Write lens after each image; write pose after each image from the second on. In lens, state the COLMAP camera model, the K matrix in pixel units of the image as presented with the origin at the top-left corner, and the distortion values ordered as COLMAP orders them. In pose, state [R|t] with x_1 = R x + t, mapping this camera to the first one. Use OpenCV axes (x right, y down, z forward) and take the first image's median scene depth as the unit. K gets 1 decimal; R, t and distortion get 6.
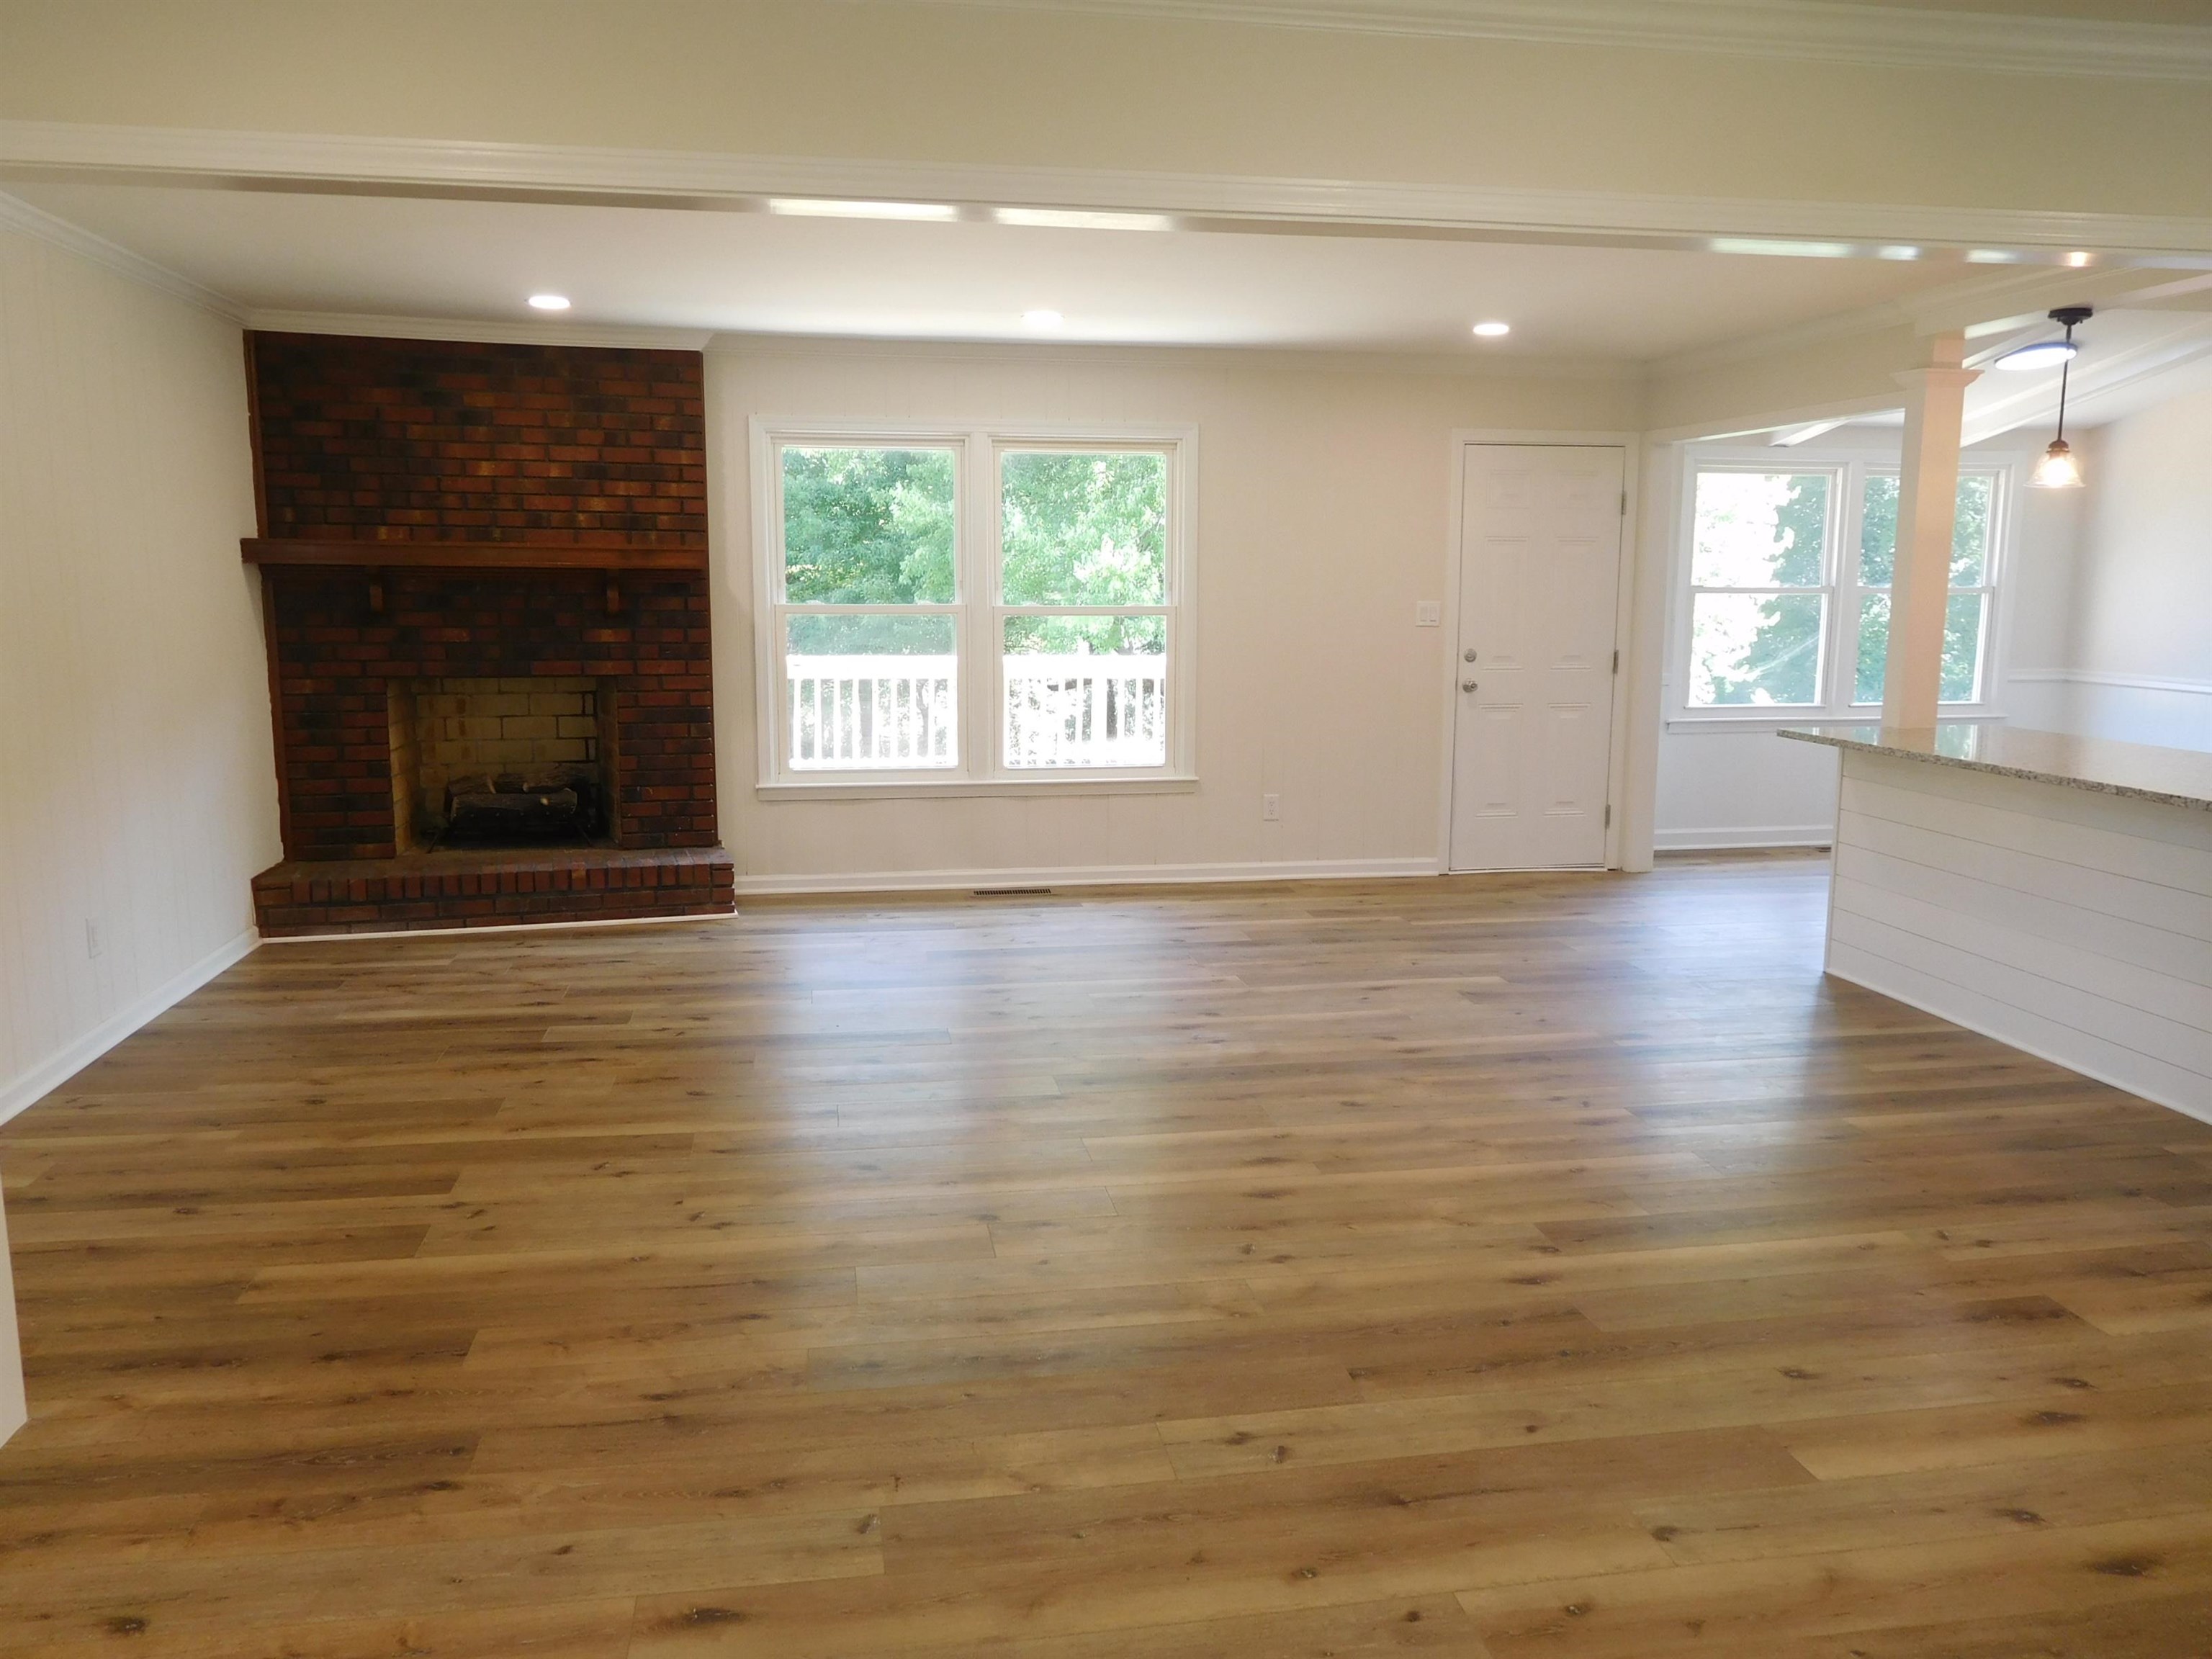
lens RADIAL K [[1646.5, 0, 1106.2], [0, 1646.5, 837.7], [0, 0, 1]] dist [-0.027874, 0.015222]
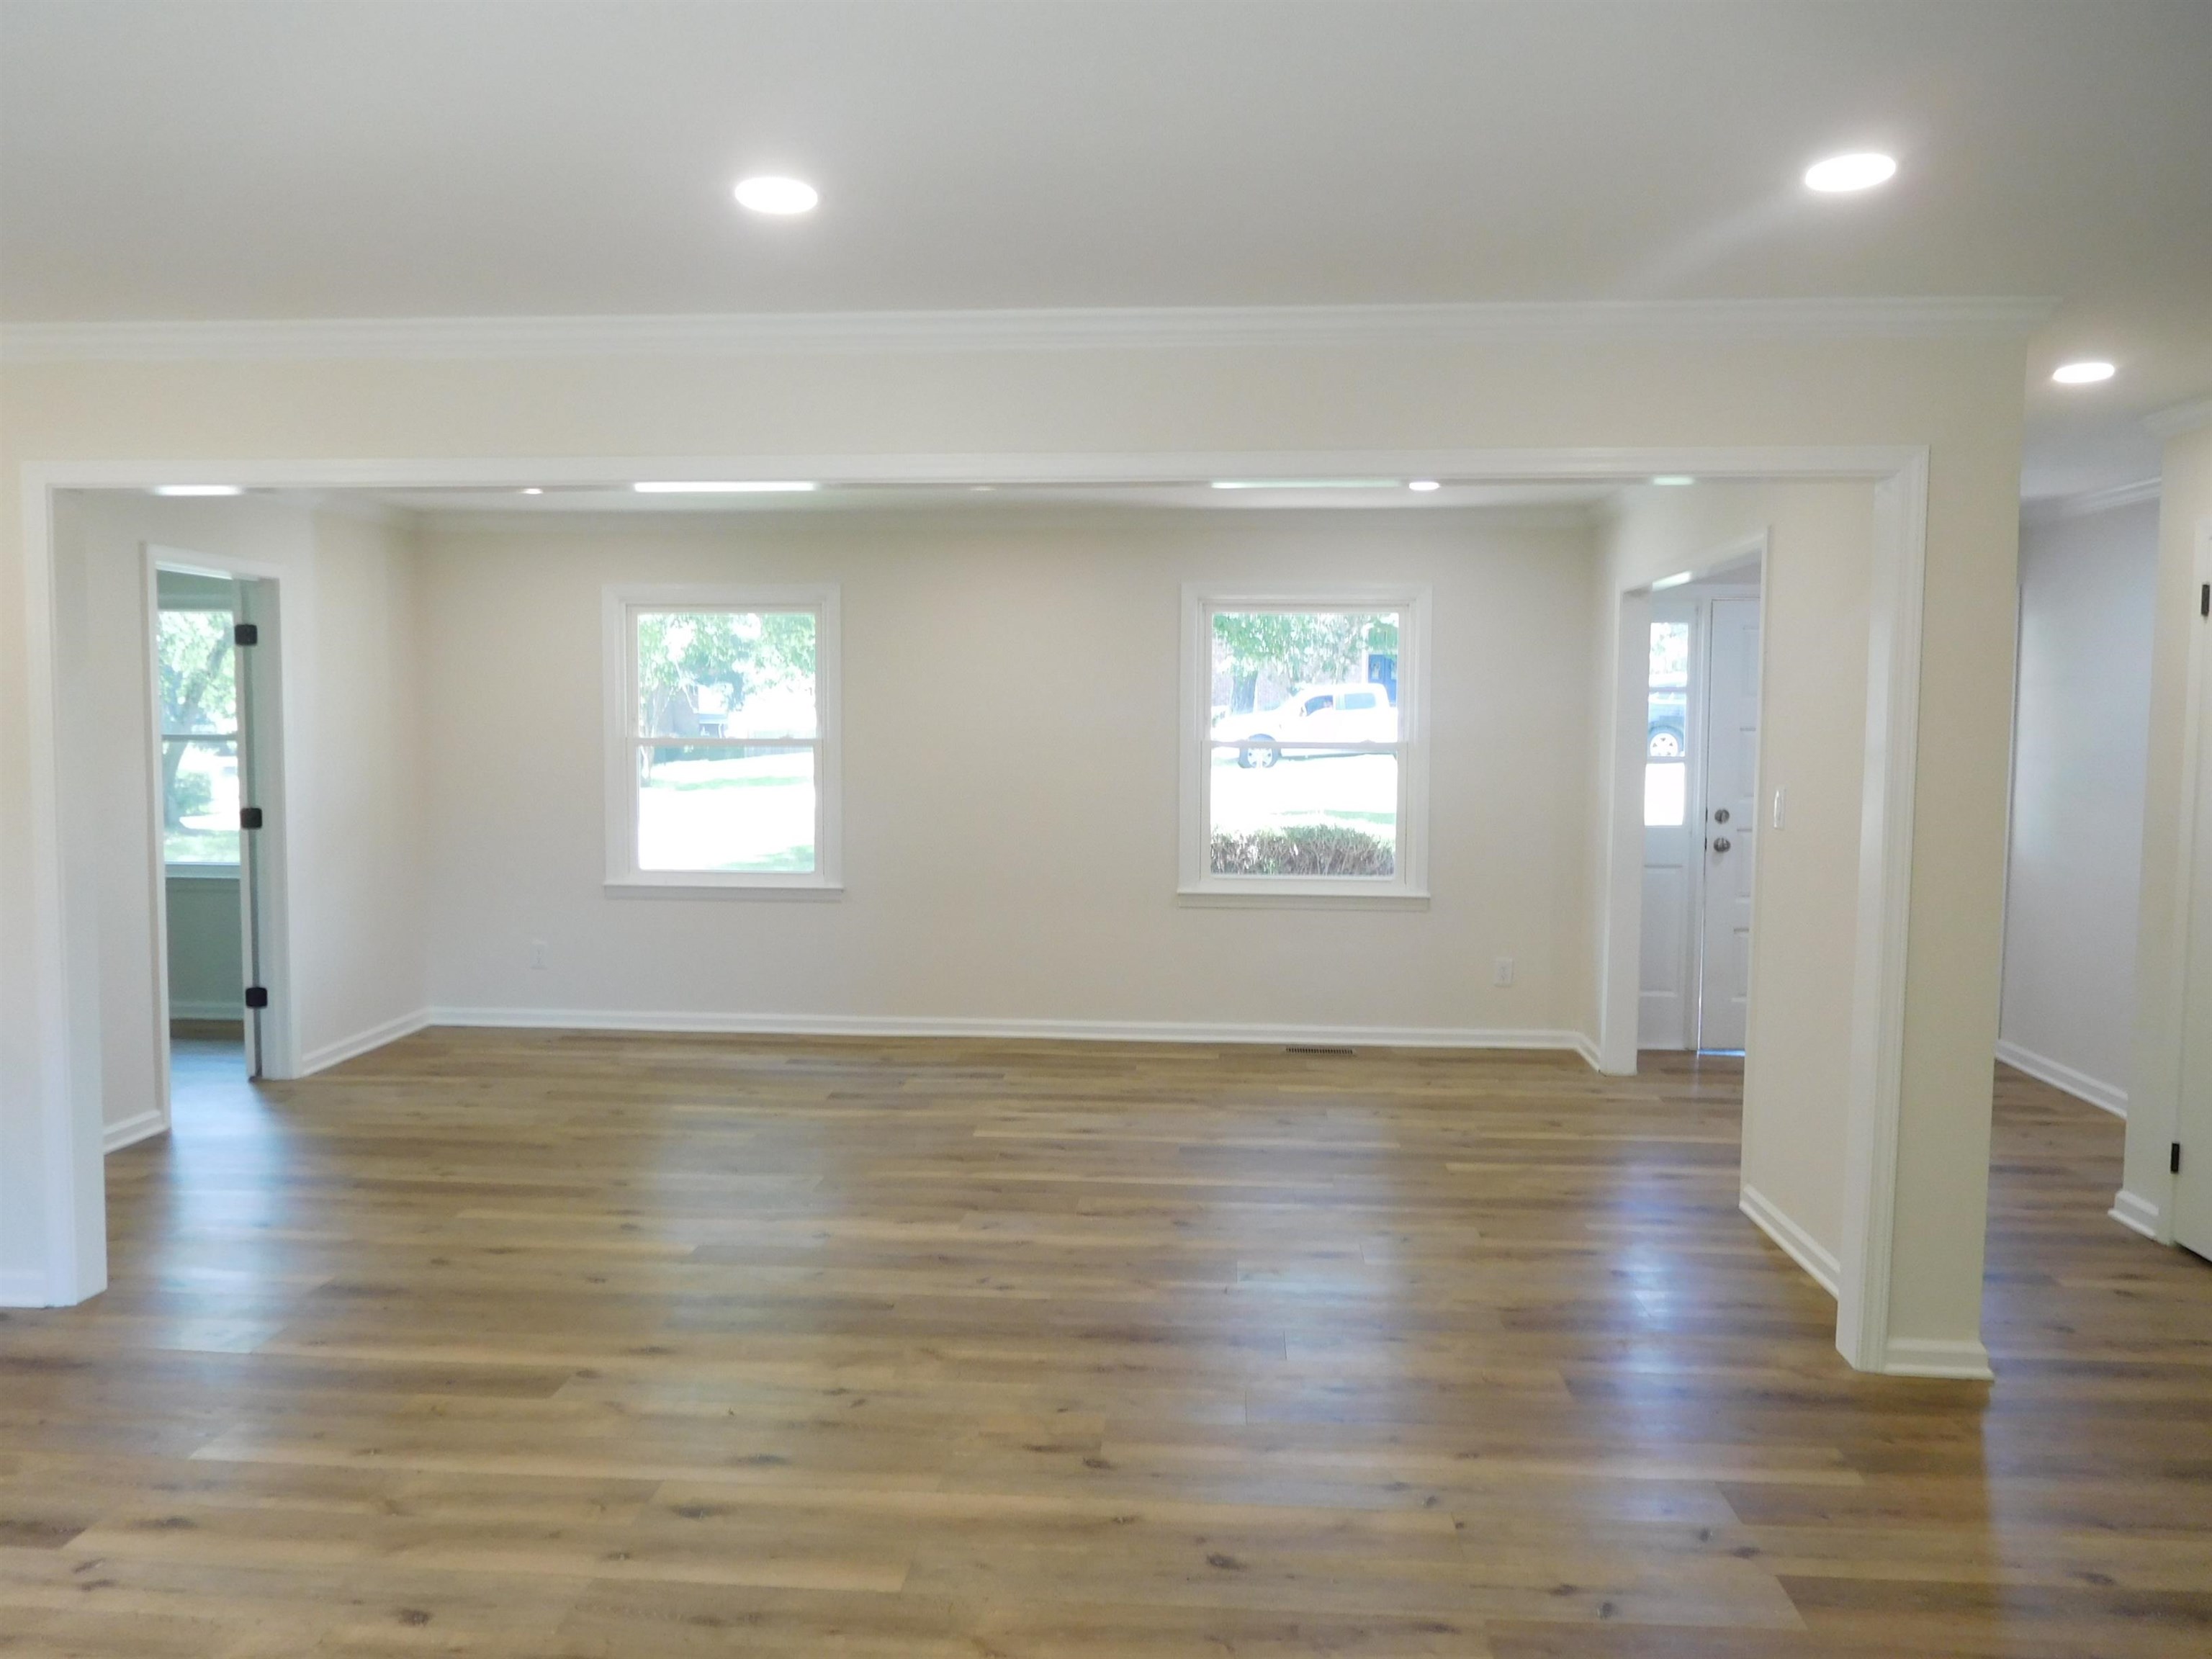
lens RADIAL K [[1711.7, 0, 1140.3], [0, 1711.7, 832.8], [0, 0, 1]] dist [0.001640, 0.004109]
pose [[-0.975190, -0.032301, 0.219000, -0.157127], [0.017590, 0.974863, 0.222110, -0.166457], [-0.220669, 0.220451, -0.950109, 0.985419]]
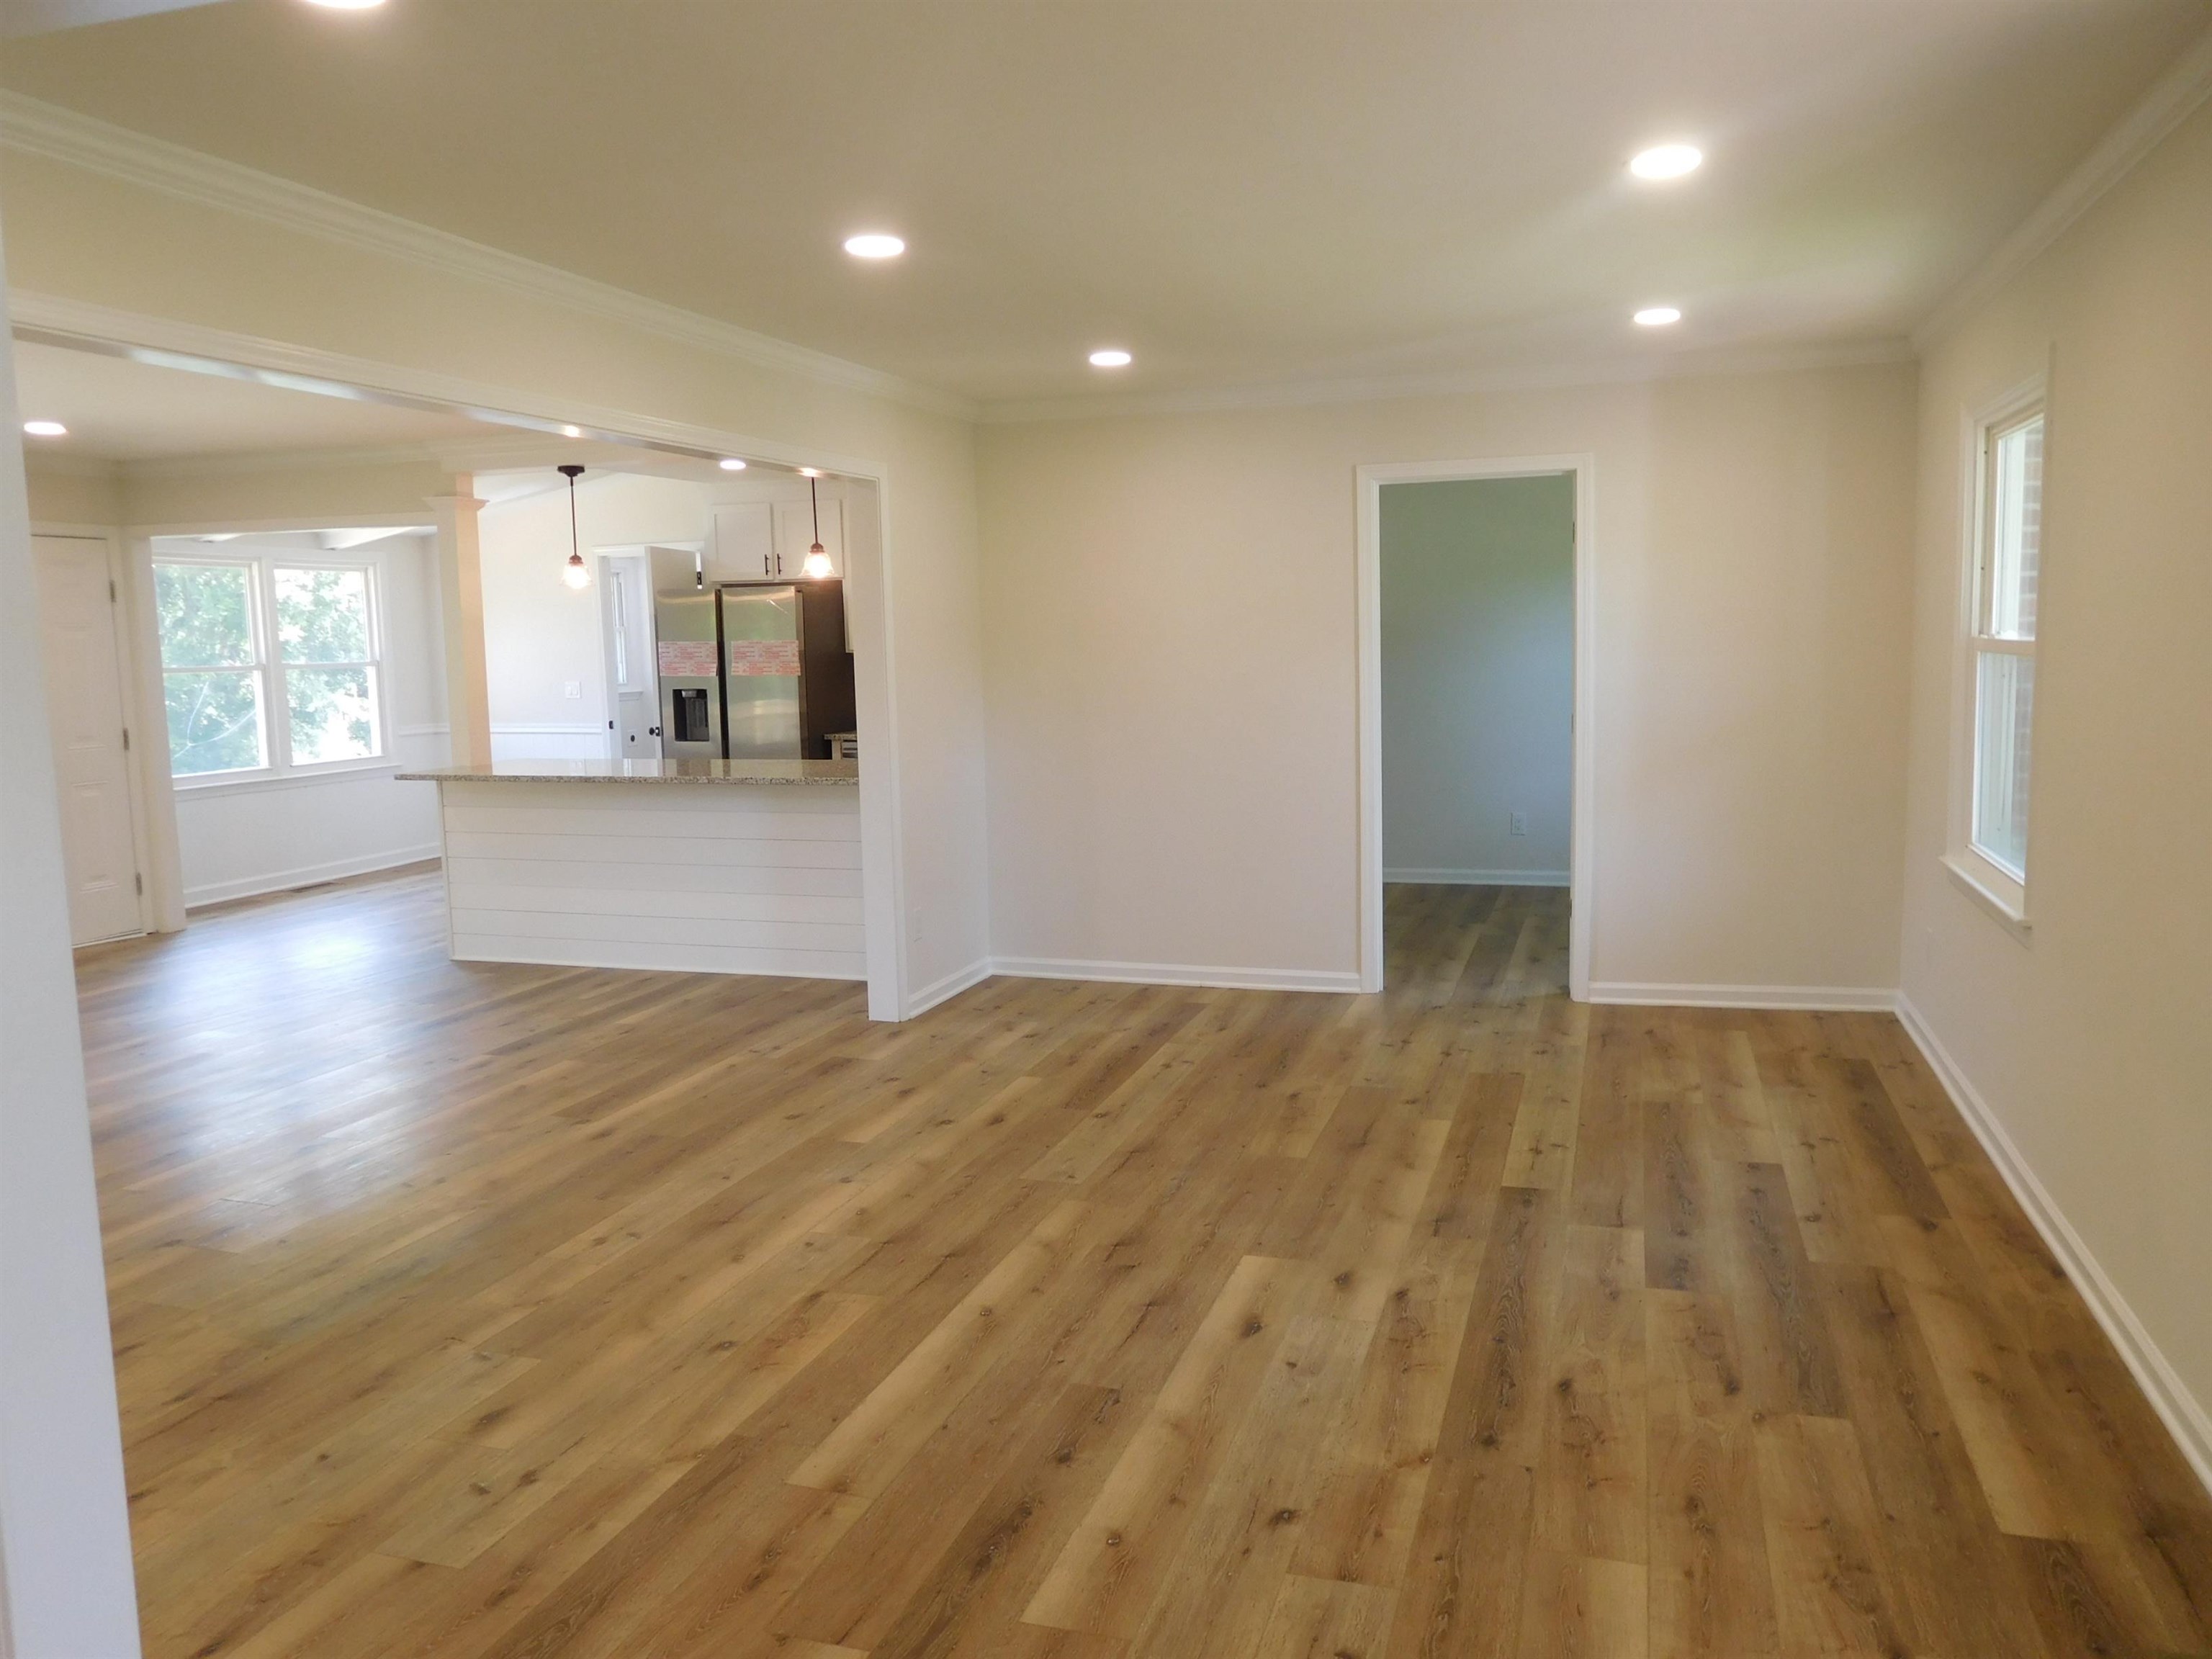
lens RADIAL K [[1634.7, 0, 1063.5], [0, 1634.7, 820.3], [0, 0, 1]] dist [-0.000716, 0.003405]
pose [[0.481757, -0.111028, 0.869243, -0.386235], [0.160692, 0.986314, 0.036922, 0.004010], [-0.861445, 0.121893, 0.493005, -0.048042]]
